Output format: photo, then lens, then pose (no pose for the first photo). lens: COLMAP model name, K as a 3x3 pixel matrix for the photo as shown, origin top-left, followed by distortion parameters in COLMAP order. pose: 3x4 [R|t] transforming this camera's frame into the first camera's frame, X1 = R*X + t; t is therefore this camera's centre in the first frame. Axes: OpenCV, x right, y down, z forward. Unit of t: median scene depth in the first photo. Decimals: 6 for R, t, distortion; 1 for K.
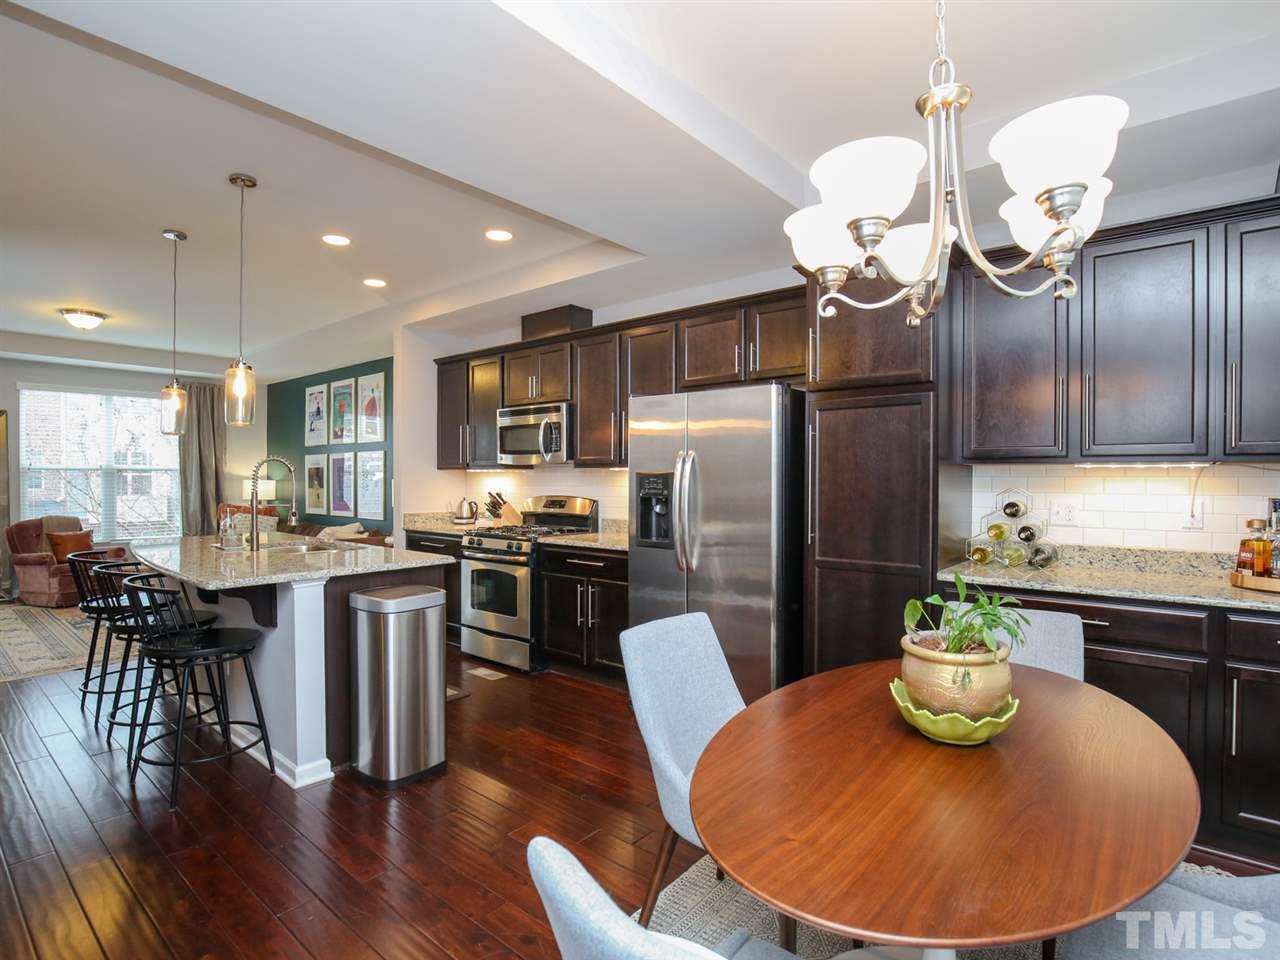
lens RADIAL K [[654.9, 0, 626.8], [0, 654.9, 487.2], [0, 0, 1]] dist [-0.030897, 0.000697]
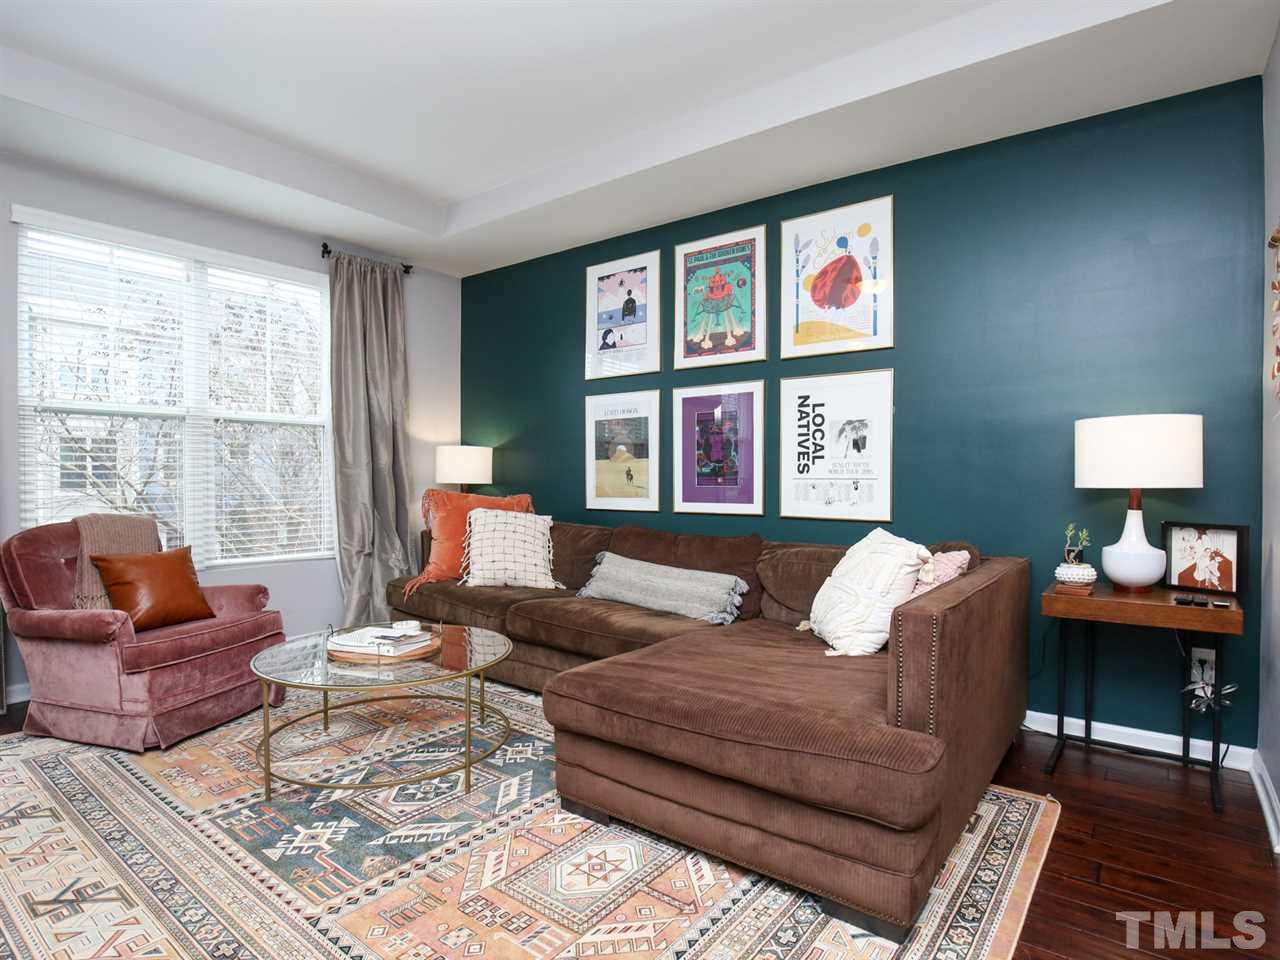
lens RADIAL K [[679.4, 0, 639.1], [0, 679.4, 484.9], [0, 0, 1]] dist [-0.055932, 0.018623]
pose [[0.998150, 0.000290, 0.060795, -0.815972], [-0.000520, 0.999993, 0.003761, 0.032265], [-0.060794, -0.003786, 0.998143, 0.770065]]
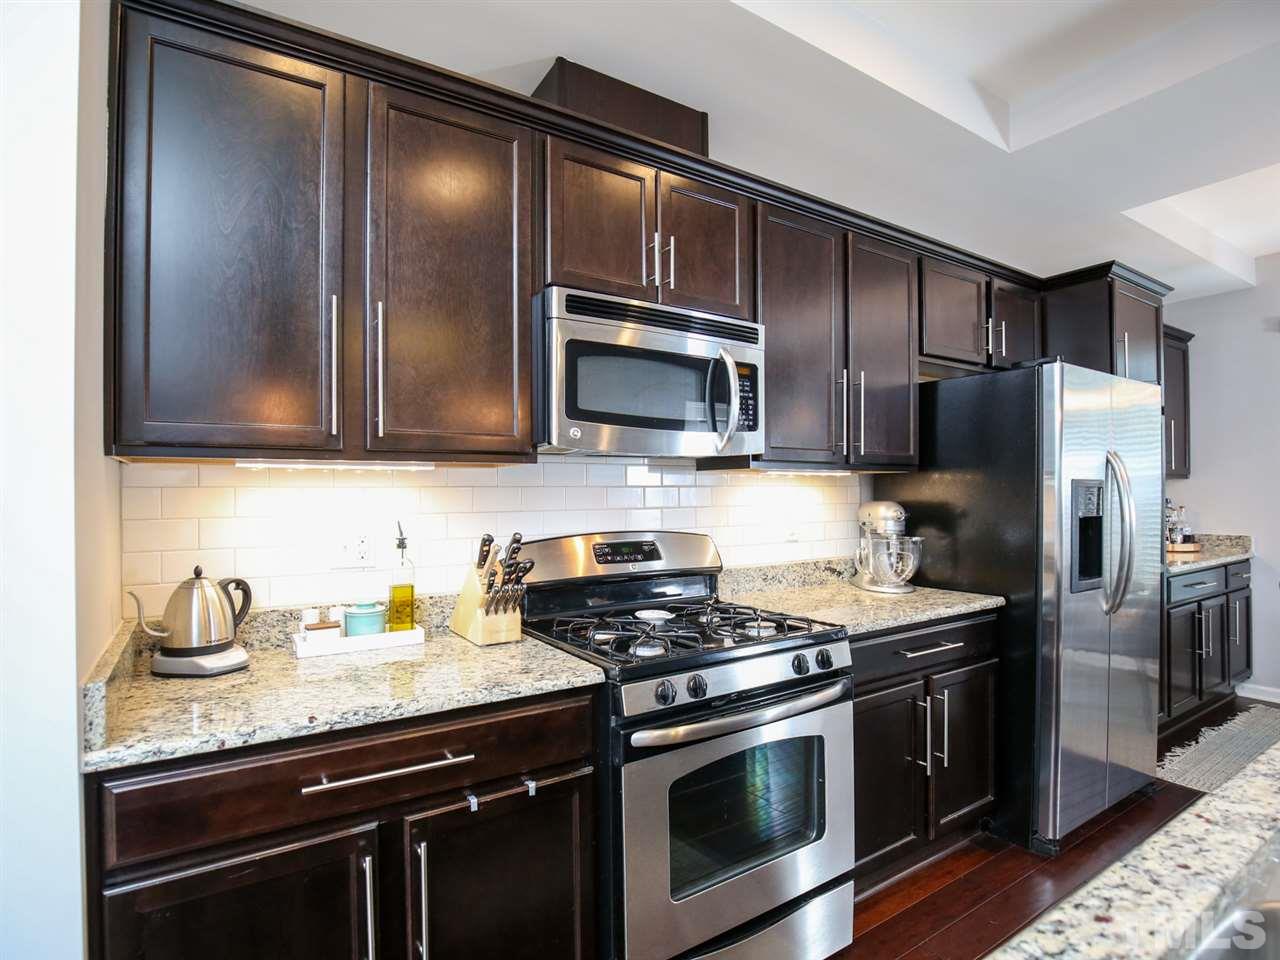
lens RADIAL K [[659.1, 0, 628.8], [0, 659.1, 492.3], [0, 0, 1]] dist [-0.030325, 0.000580]
pose [[0.280027, -0.002363, 0.959989, -0.525295], [0.017637, 0.999841, -0.002684, -0.011465], [-0.959830, 0.017683, 0.280024, 0.898295]]
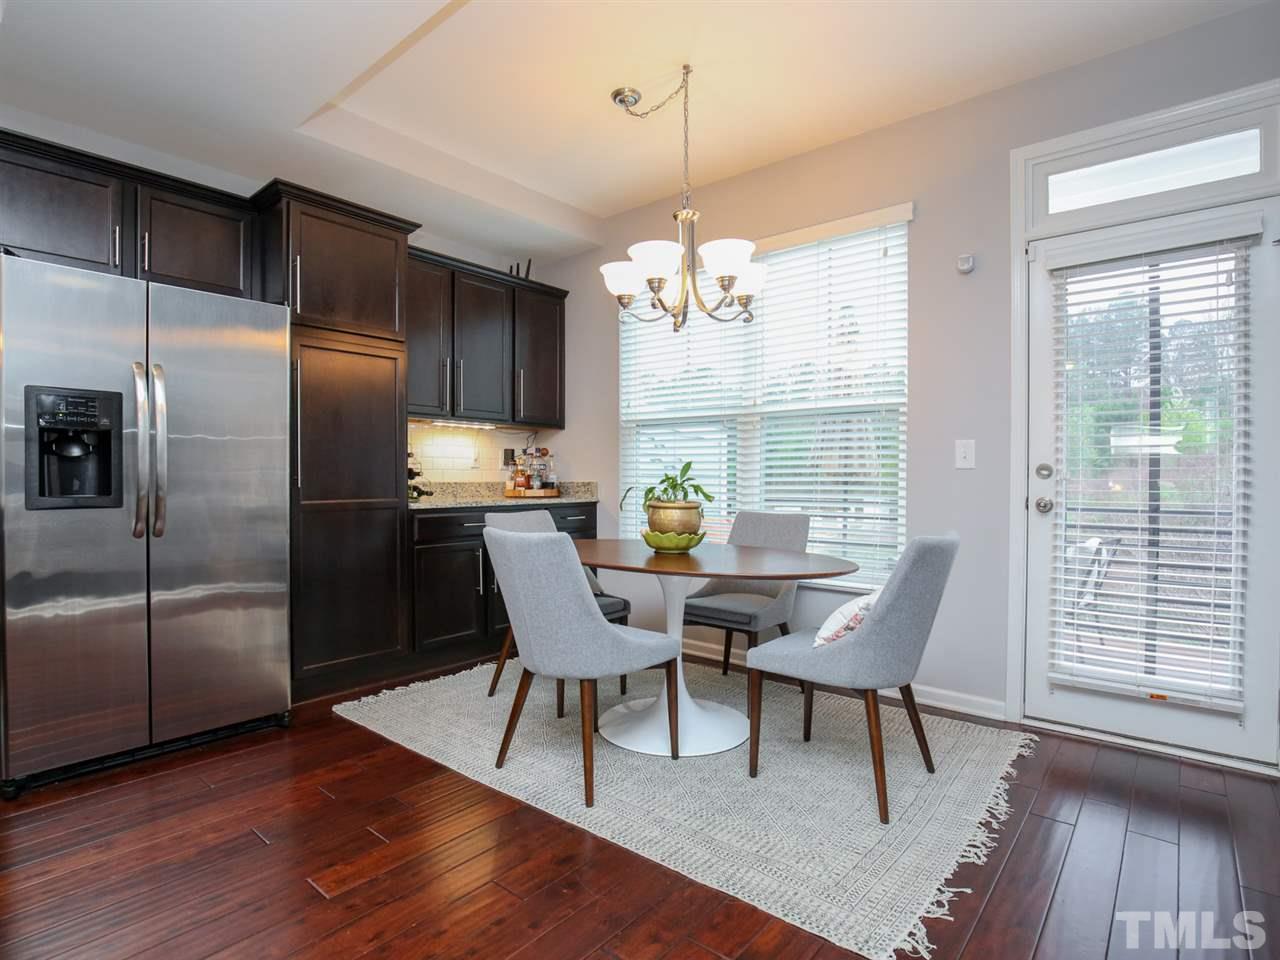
lens RADIAL K [[659.1, 0, 628.8], [0, 659.1, 492.3], [0, 0, 1]] dist [-0.030325, 0.000580]
pose [[-0.008593, -0.023498, 0.999687, -0.413132], [0.012516, 0.999643, 0.023604, 0.049159], [-0.999885, 0.012715, -0.008296, 0.336759]]
